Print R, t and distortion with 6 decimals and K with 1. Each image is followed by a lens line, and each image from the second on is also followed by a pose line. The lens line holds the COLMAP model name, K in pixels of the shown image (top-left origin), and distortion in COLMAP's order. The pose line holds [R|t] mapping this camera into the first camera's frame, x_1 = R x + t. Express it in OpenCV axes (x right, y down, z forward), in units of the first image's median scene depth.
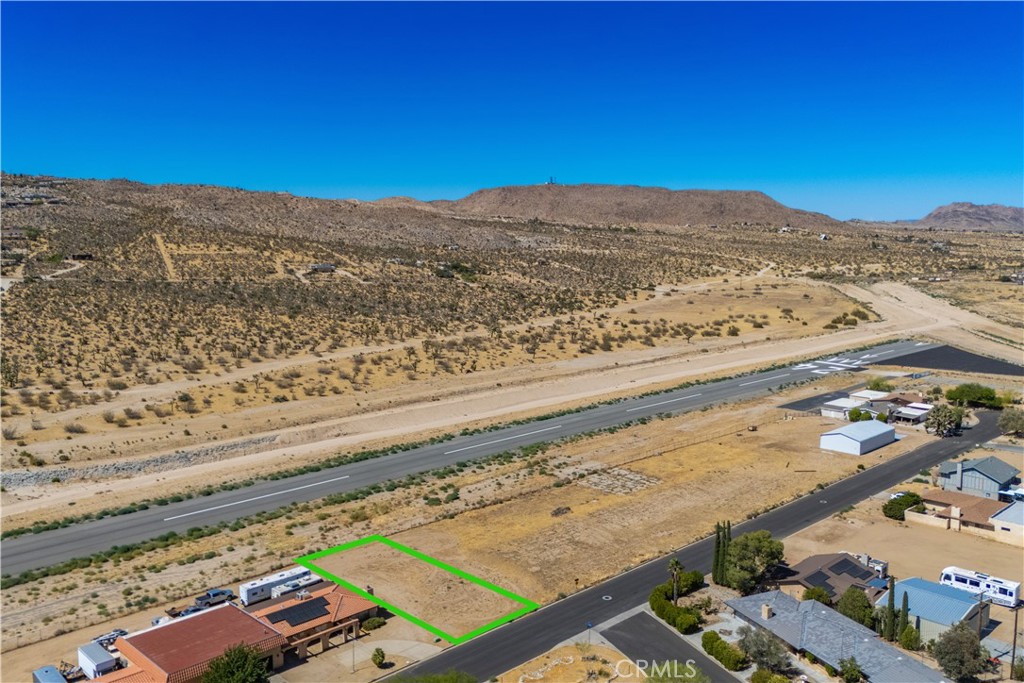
lens RADIAL K [[890.9, 0, 515.4], [0, 890.9, 344.0], [0, 0, 1]] dist [0.098563, -0.139682]
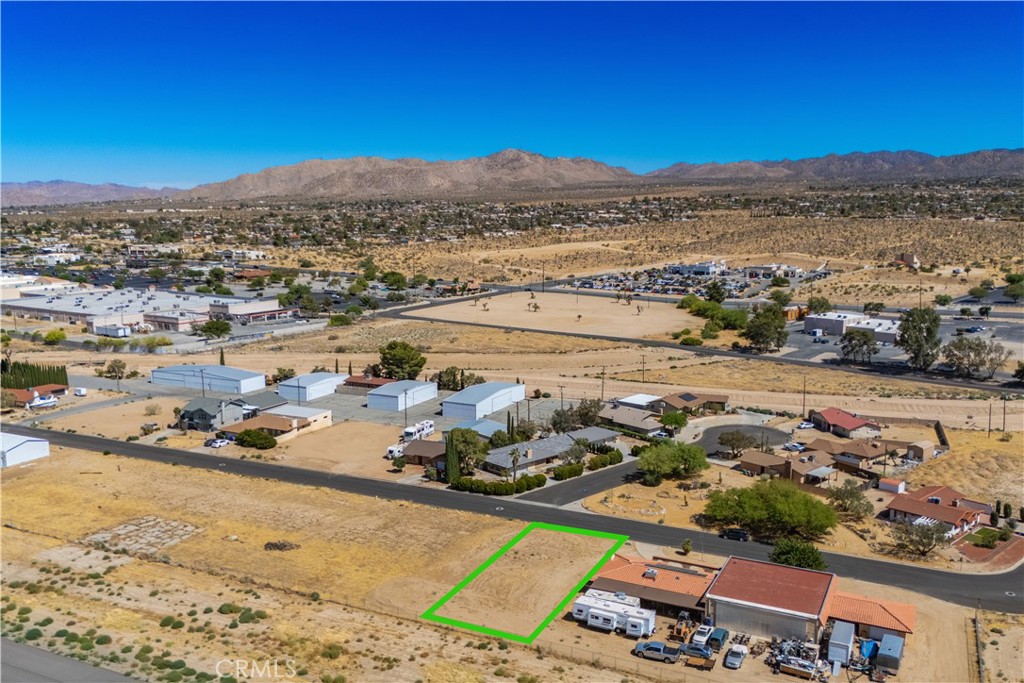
lens RADIAL K [[890.9, 0, 513.4], [0, 890.9, 344.3], [0, 0, 1]] dist [0.098563, -0.139682]
pose [[-0.329802, -0.142996, 0.933158, -0.680119], [0.129797, 0.972206, 0.194853, -0.116155], [-0.935085, 0.185384, -0.302075, 0.877077]]
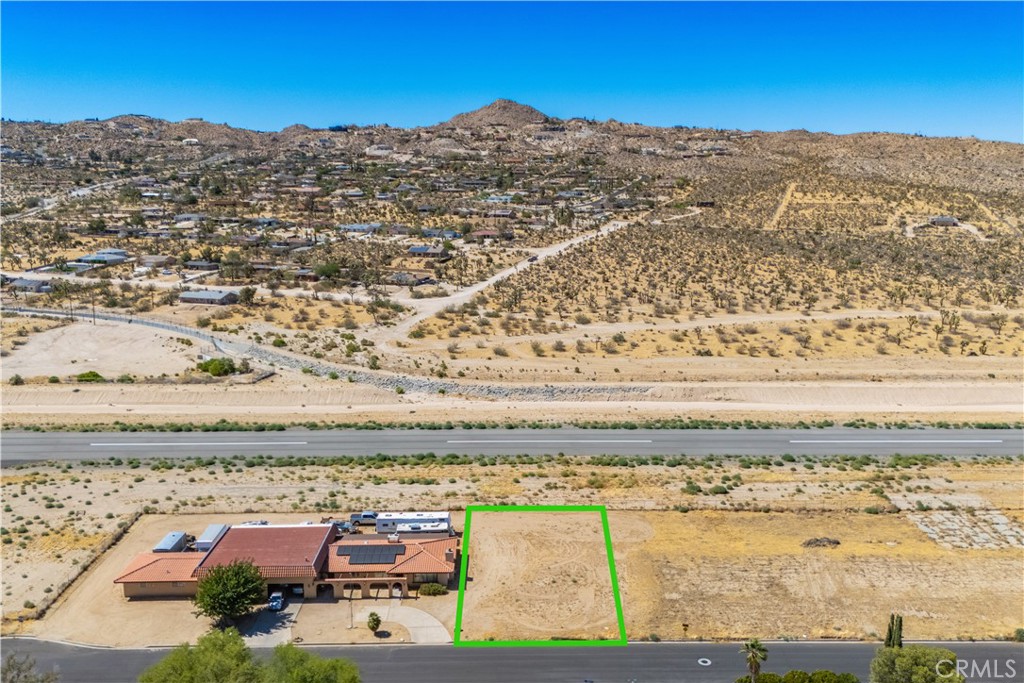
lens RADIAL K [[890.9, 0, 515.3], [0, 890.9, 341.6], [0, 0, 1]] dist [0.098563, -0.139682]
pose [[0.728562, 0.128035, -0.672907, 0.301479], [-0.094863, 0.991769, 0.085997, -0.016390], [0.678379, 0.001180, 0.734711, 0.238187]]
